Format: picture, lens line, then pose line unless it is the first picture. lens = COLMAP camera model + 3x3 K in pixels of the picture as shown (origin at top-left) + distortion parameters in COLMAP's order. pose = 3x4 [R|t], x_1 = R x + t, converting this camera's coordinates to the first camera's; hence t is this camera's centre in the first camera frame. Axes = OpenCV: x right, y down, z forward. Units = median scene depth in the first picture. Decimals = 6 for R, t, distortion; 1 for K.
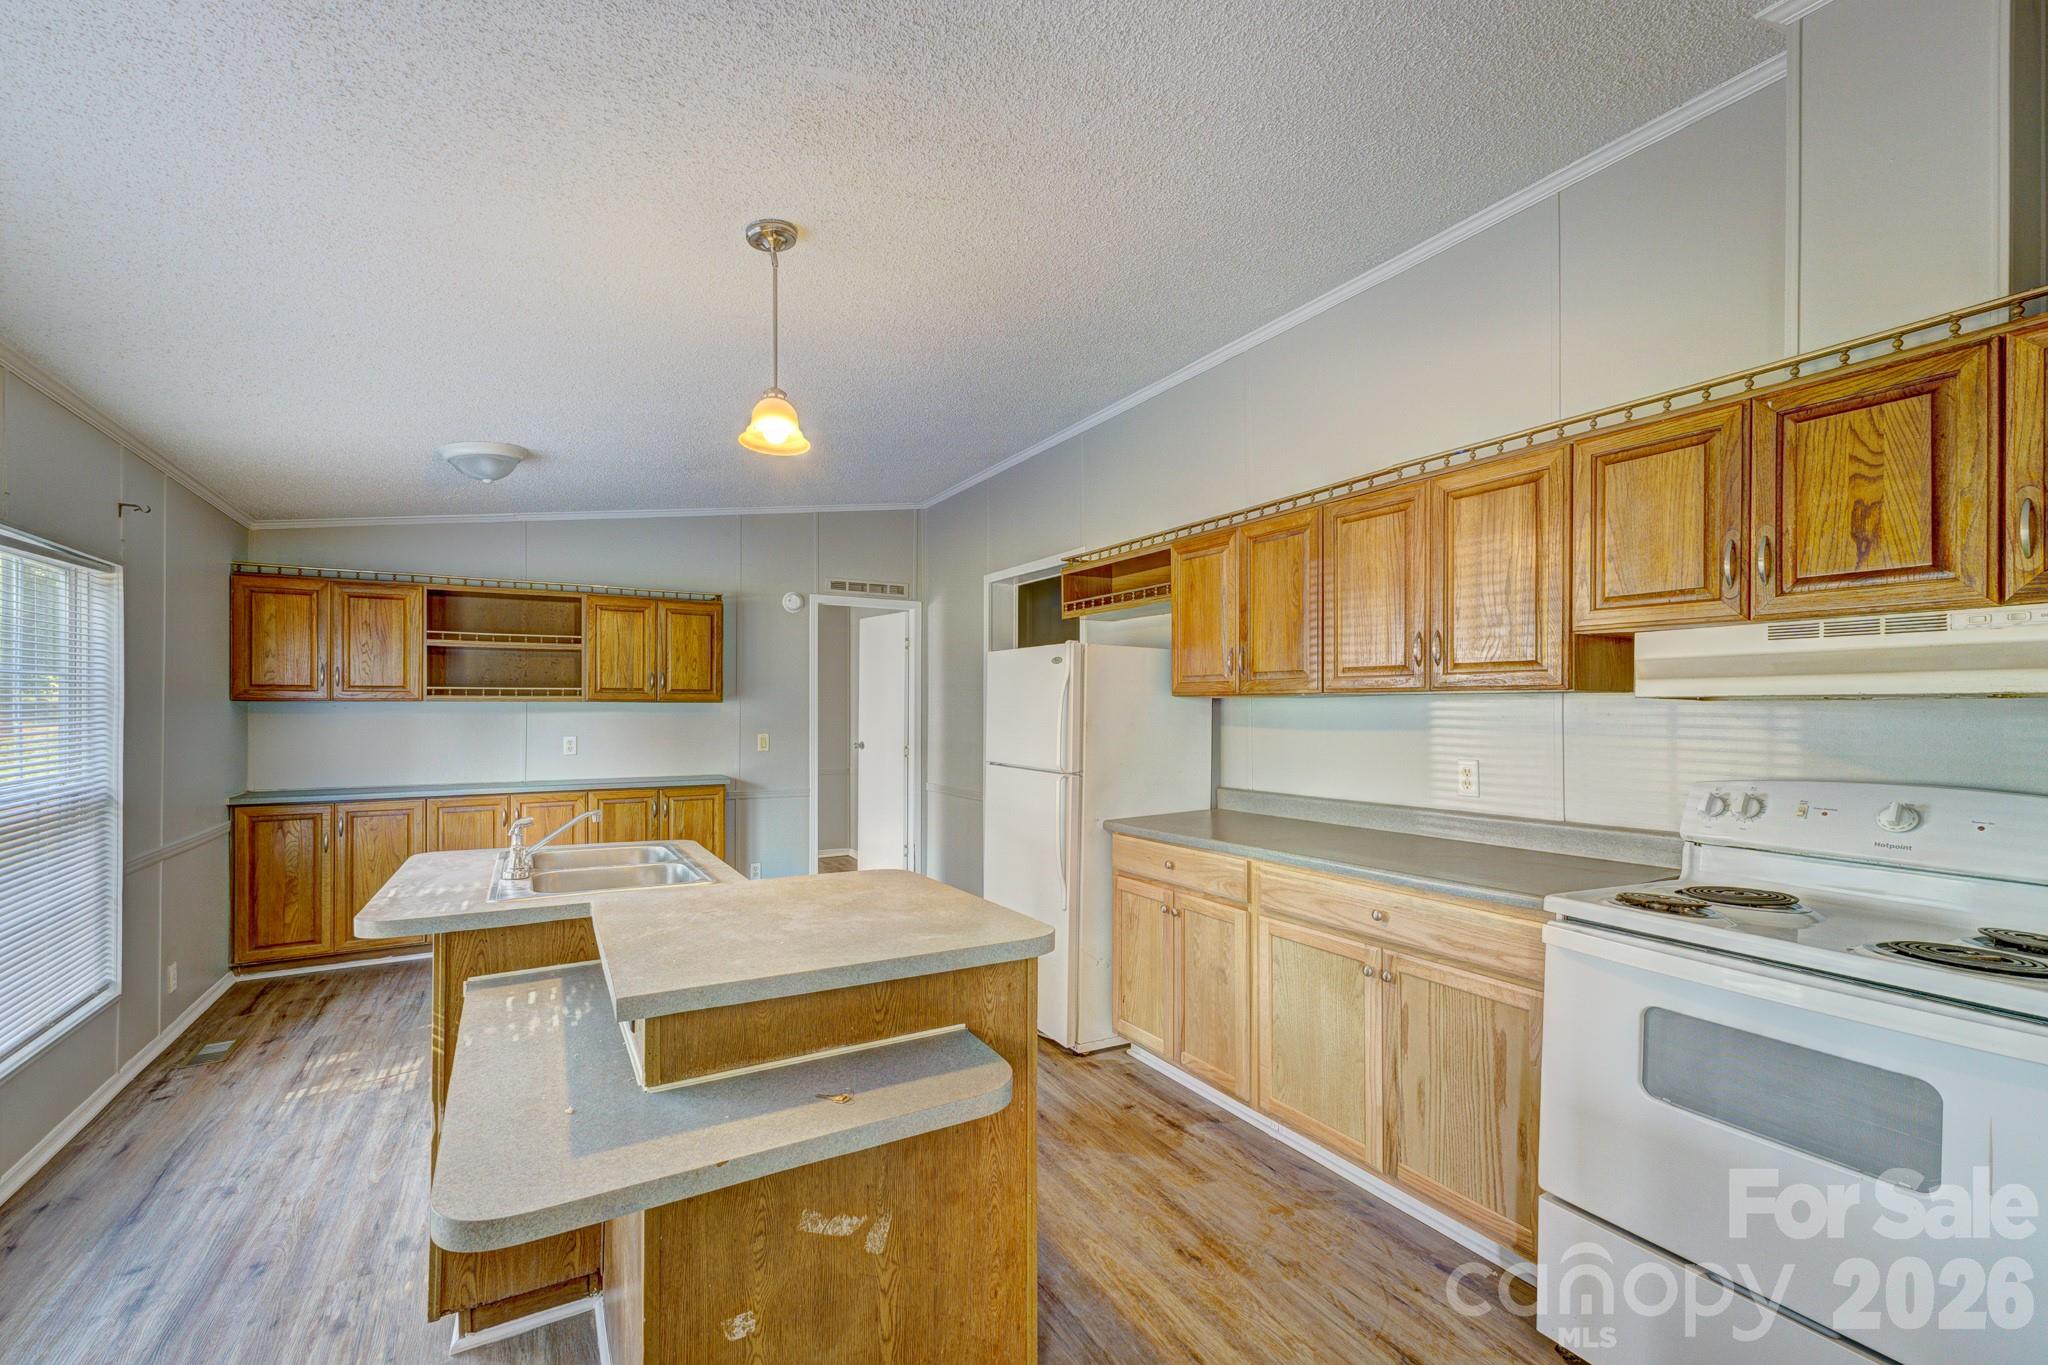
lens RADIAL K [[907.4, 0, 1024.0], [0, 907.4, 682.5], [0, 0, 1]] dist [0.000472, 0.000000]
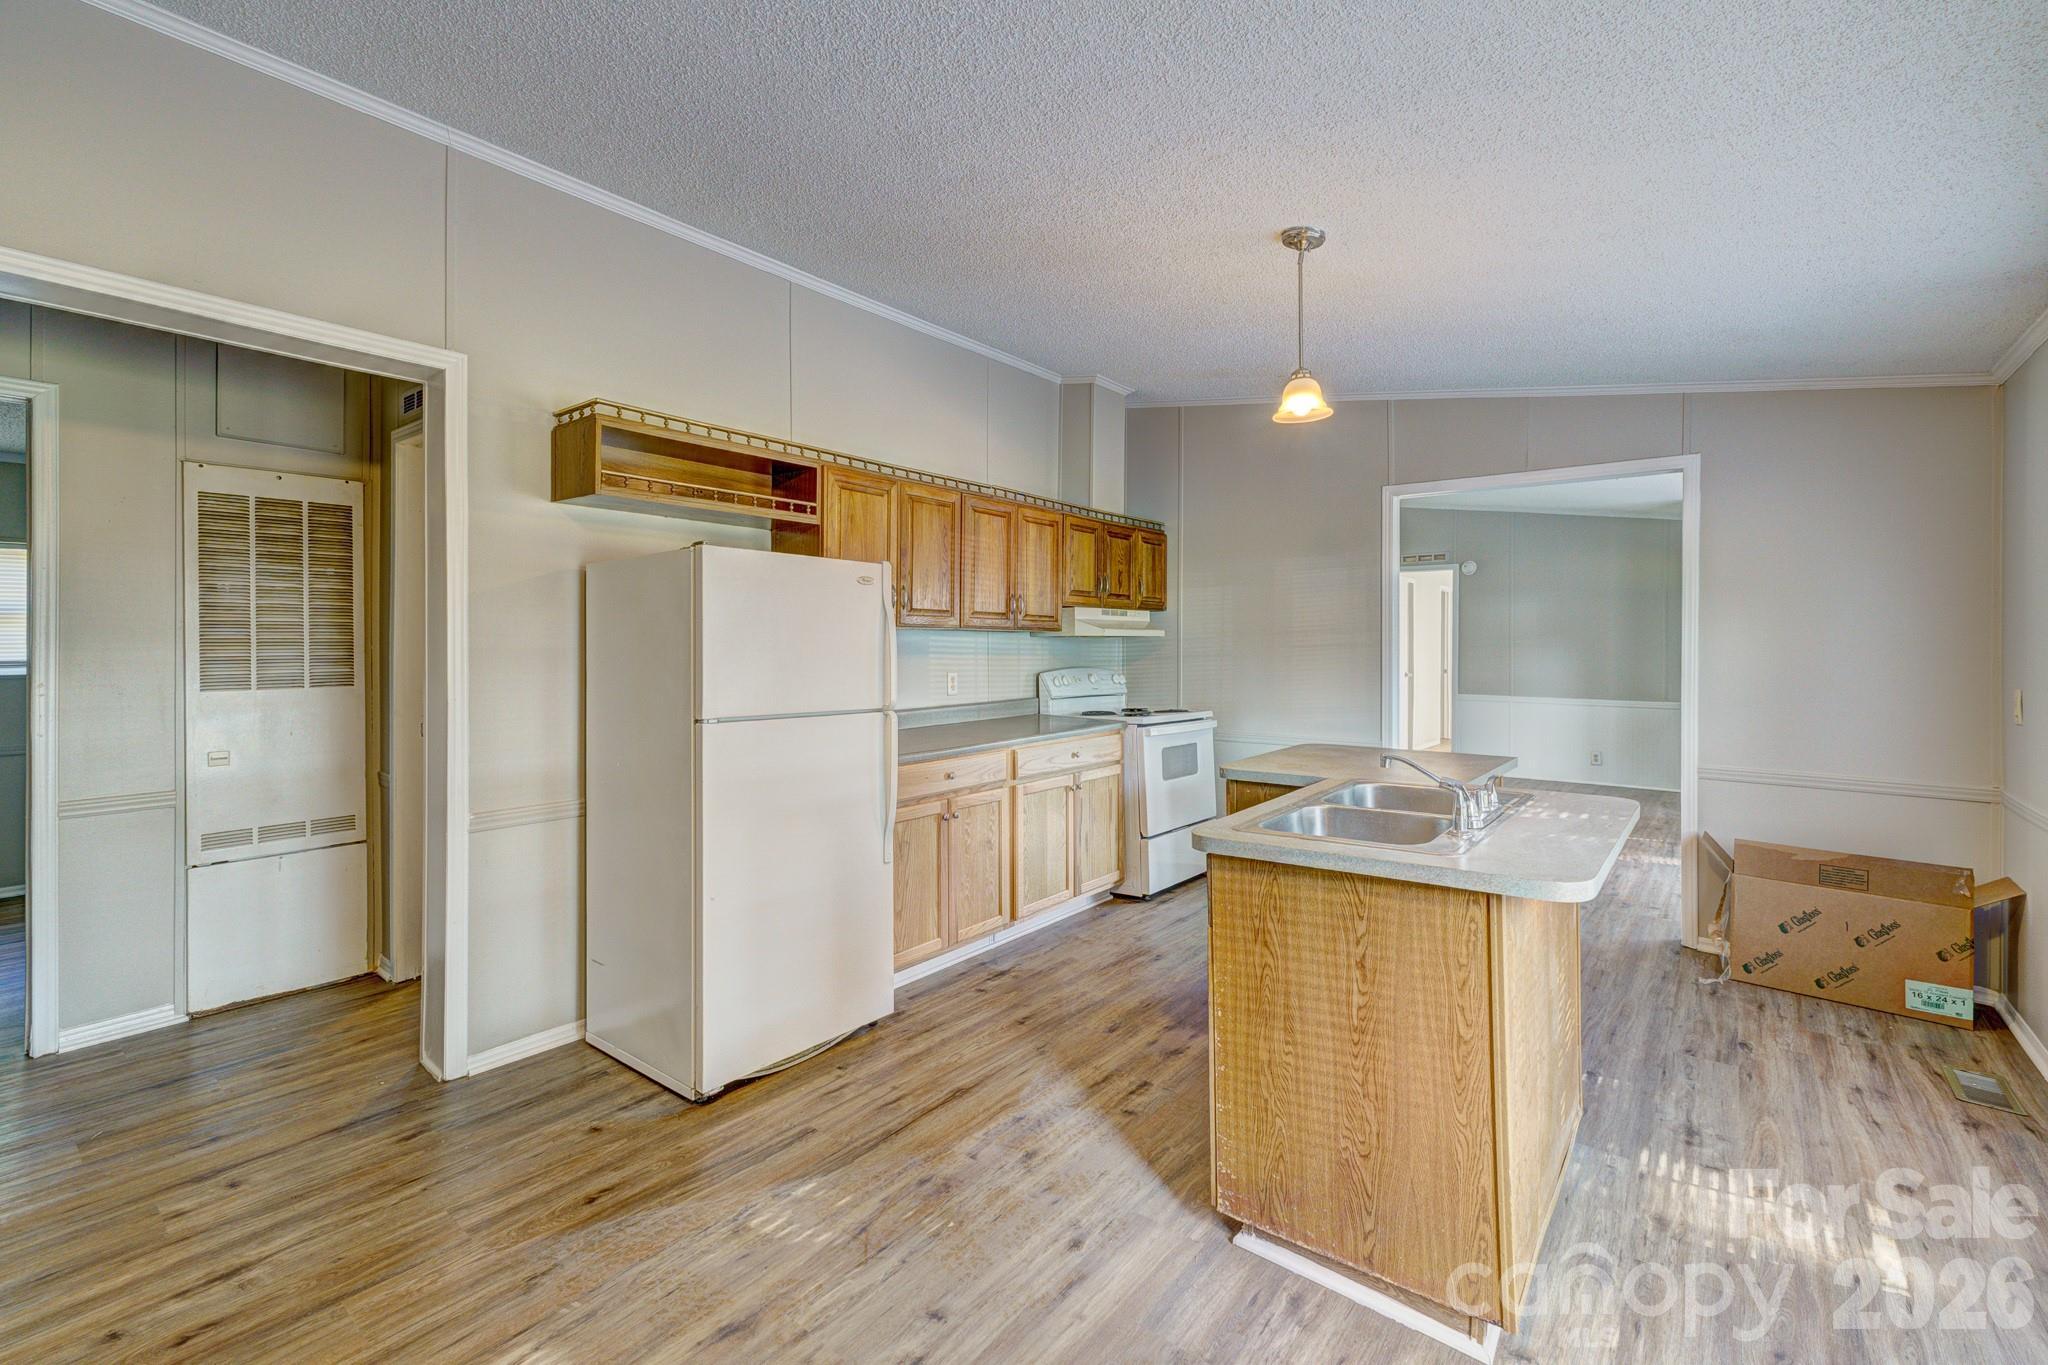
lens RADIAL K [[884.6, 0, 1023.3], [0, 884.6, 654.8], [0, 0, 1]] dist [0.014011, 0.000113]
pose [[-0.382865, 0.006110, 0.923784, -1.013894], [-0.013243, 0.999839, -0.012102, 0.071183], [-0.923709, -0.016868, -0.382723, 1.516428]]
